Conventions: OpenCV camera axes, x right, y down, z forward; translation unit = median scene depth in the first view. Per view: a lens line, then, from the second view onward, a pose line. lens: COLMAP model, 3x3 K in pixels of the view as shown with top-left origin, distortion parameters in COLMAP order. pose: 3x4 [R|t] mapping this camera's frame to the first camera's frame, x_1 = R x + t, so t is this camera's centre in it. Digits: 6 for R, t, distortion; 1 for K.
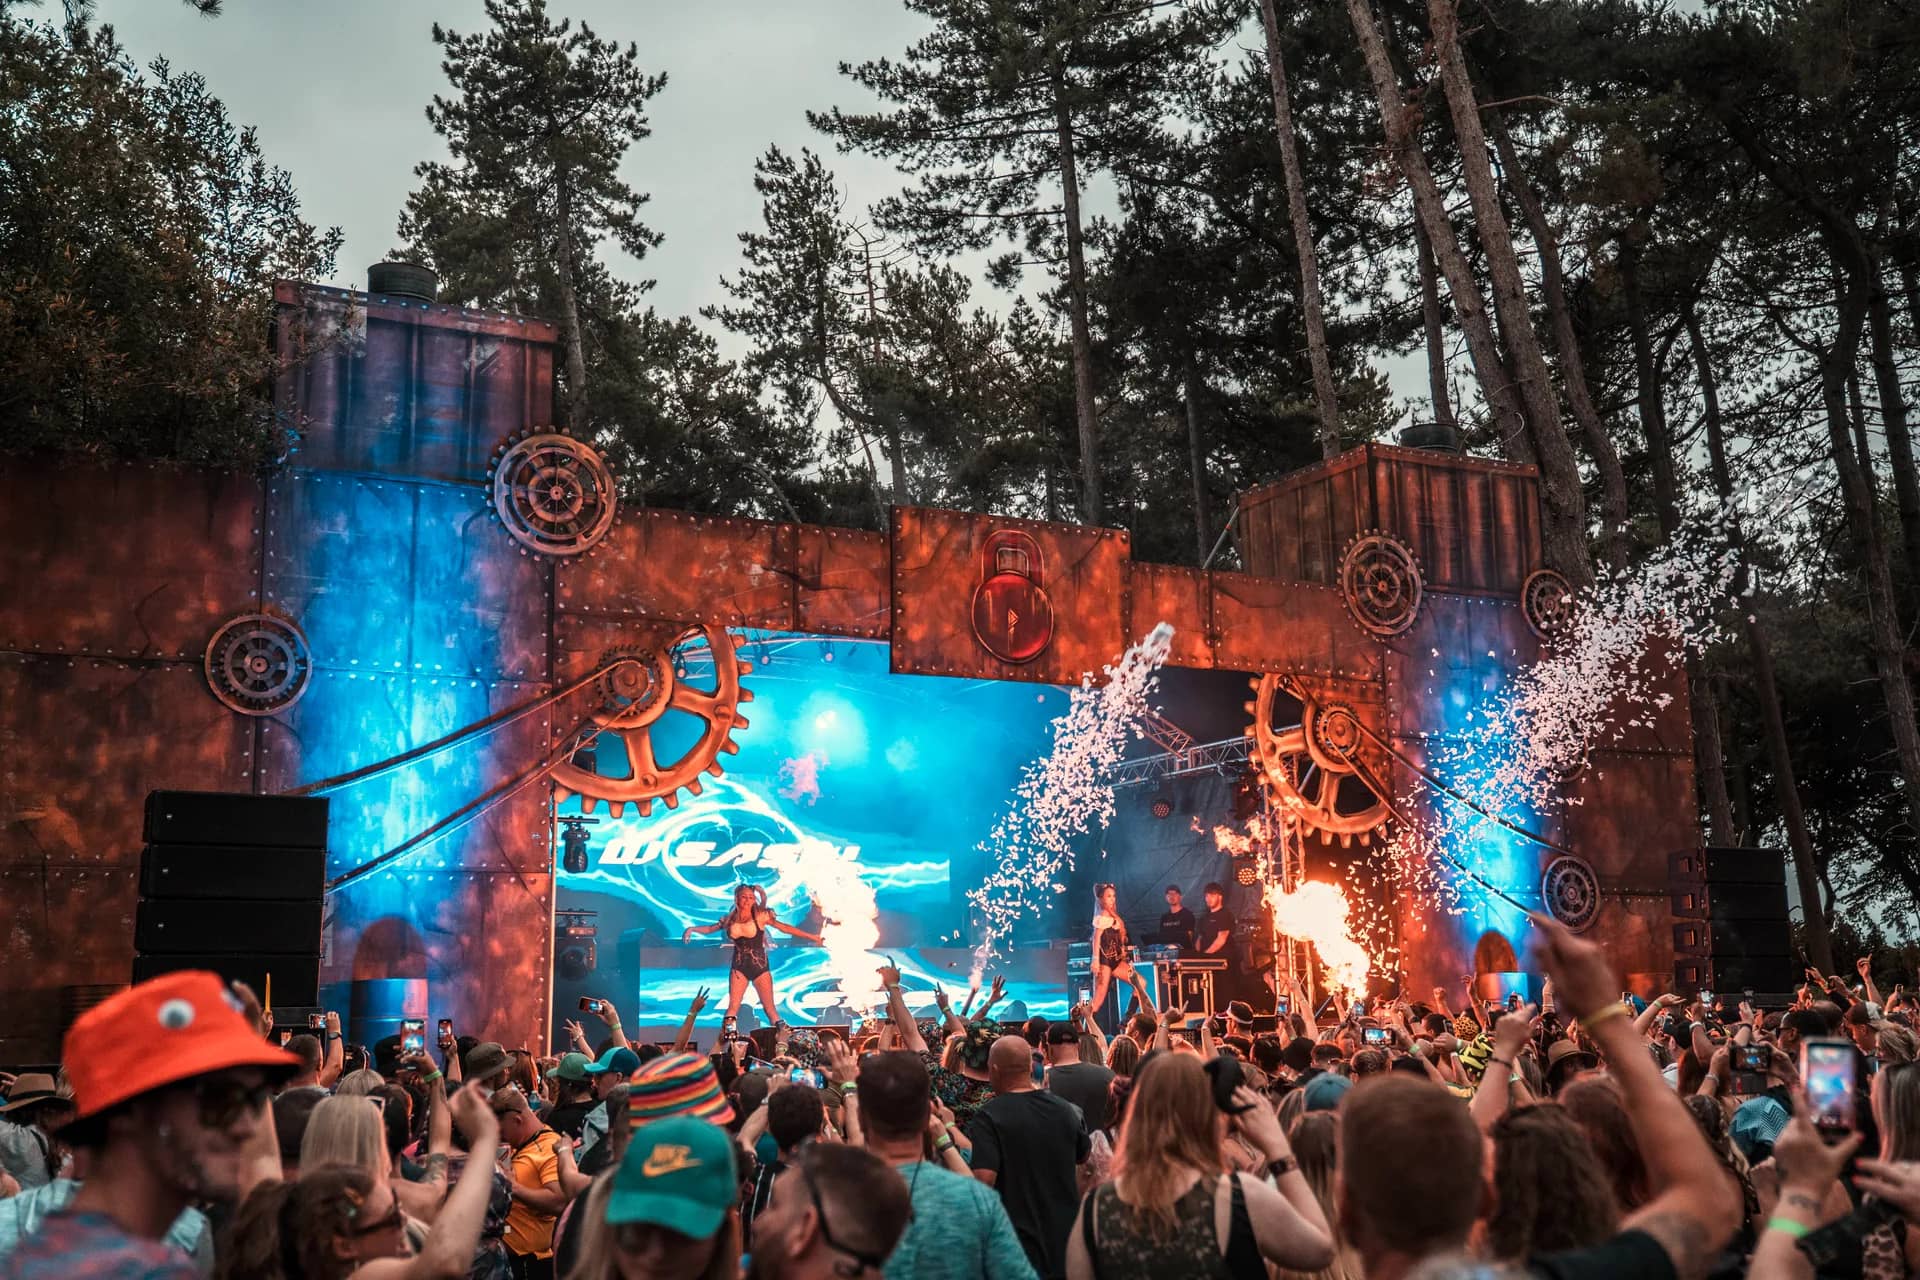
lens RADIAL K [[2237.1, 0, 882.7], [0, 2237.1, 641.7], [0, 0, 1]] dist [0.081547, 0.016576]
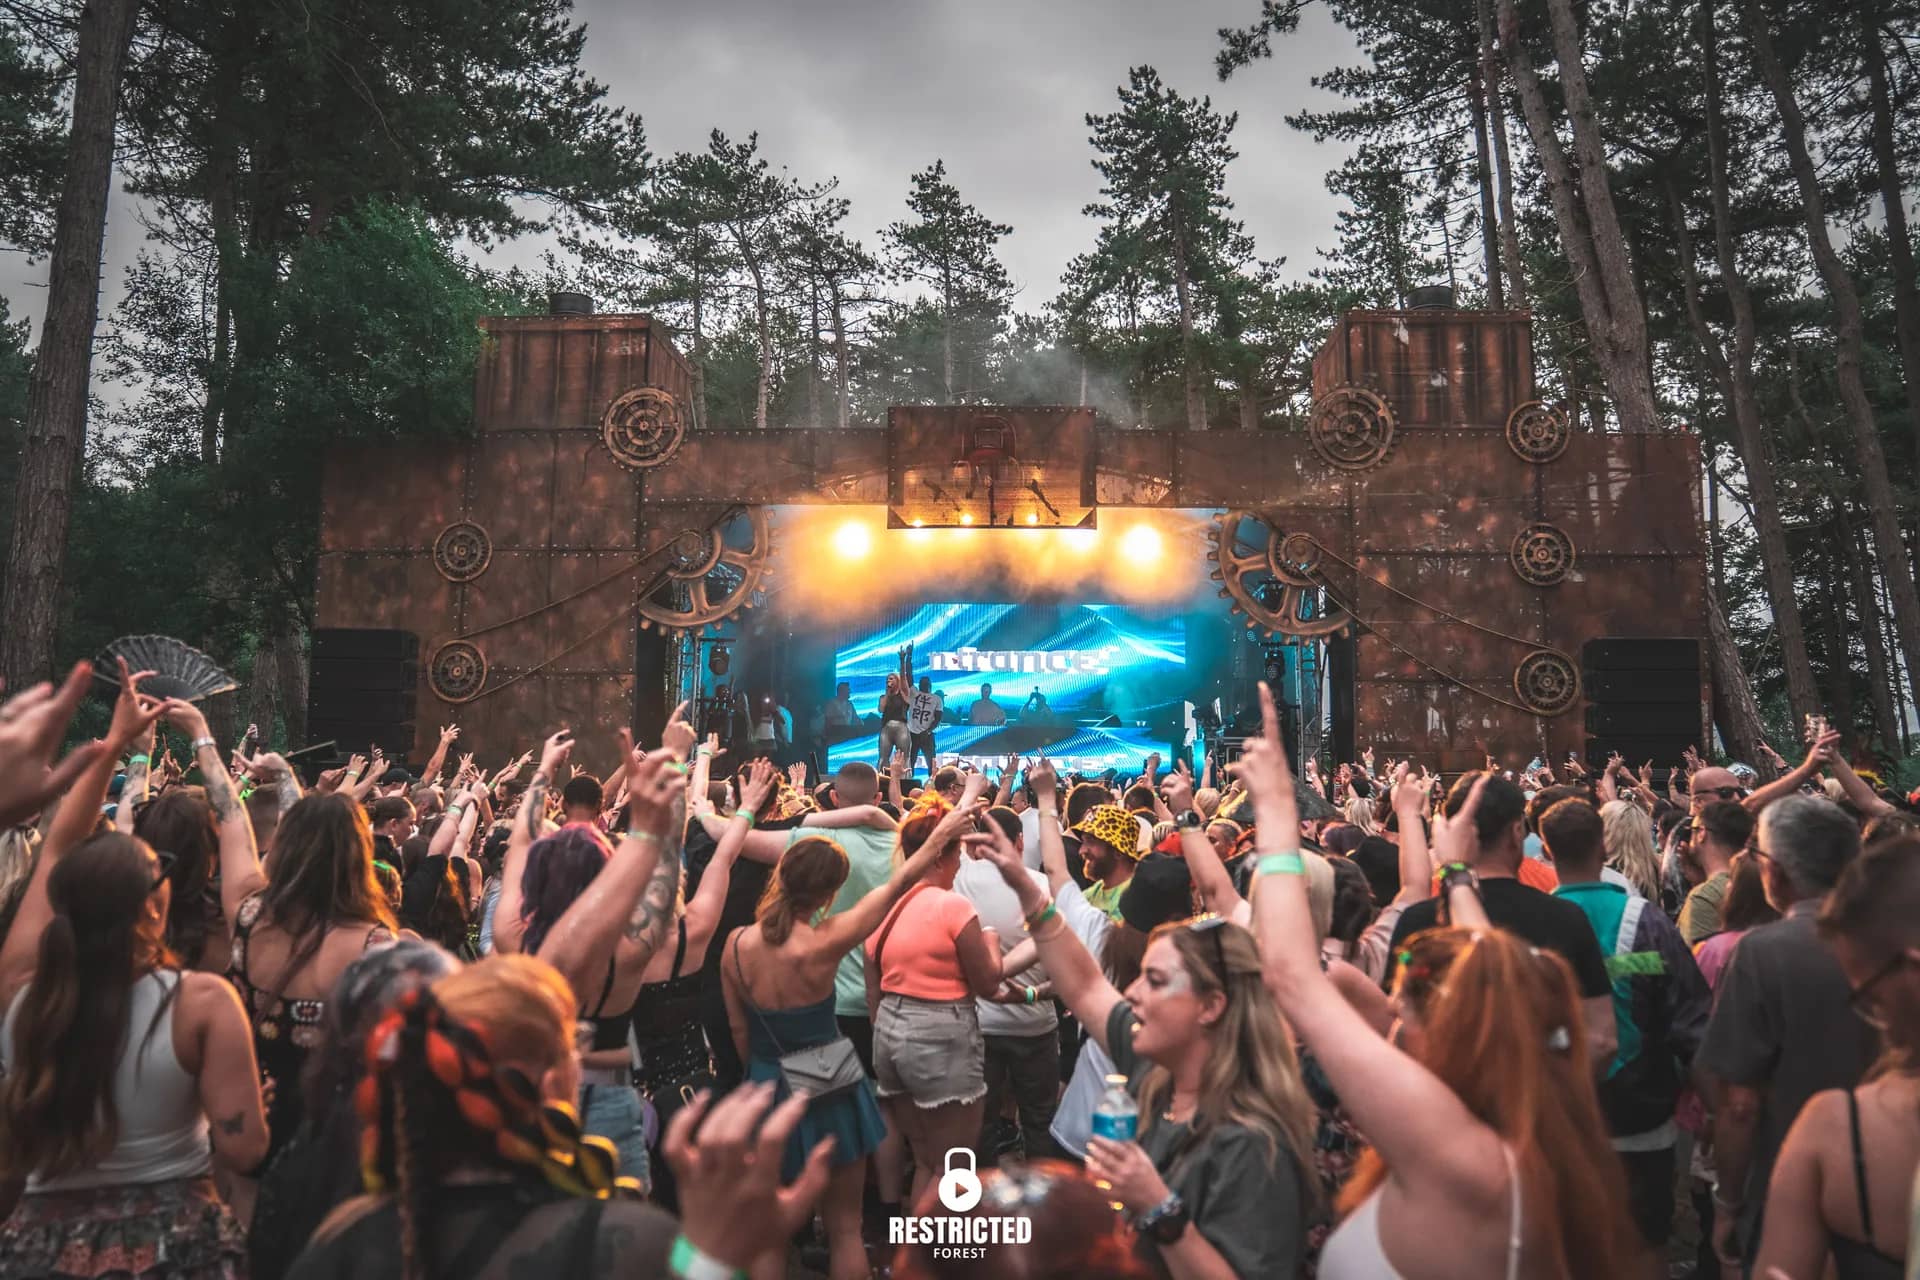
lens RADIAL K [[1454.3, 0, 950.6], [0, 1454.3, 632.2], [0, 0, 1]] dist [-0.069999, 0.001925]
pose [[0.836246, -0.026263, -0.547726, 0.477265], [0.065338, 0.996509, 0.051973, 0.030180], [0.544448, -0.079249, 0.835042, 0.239117]]
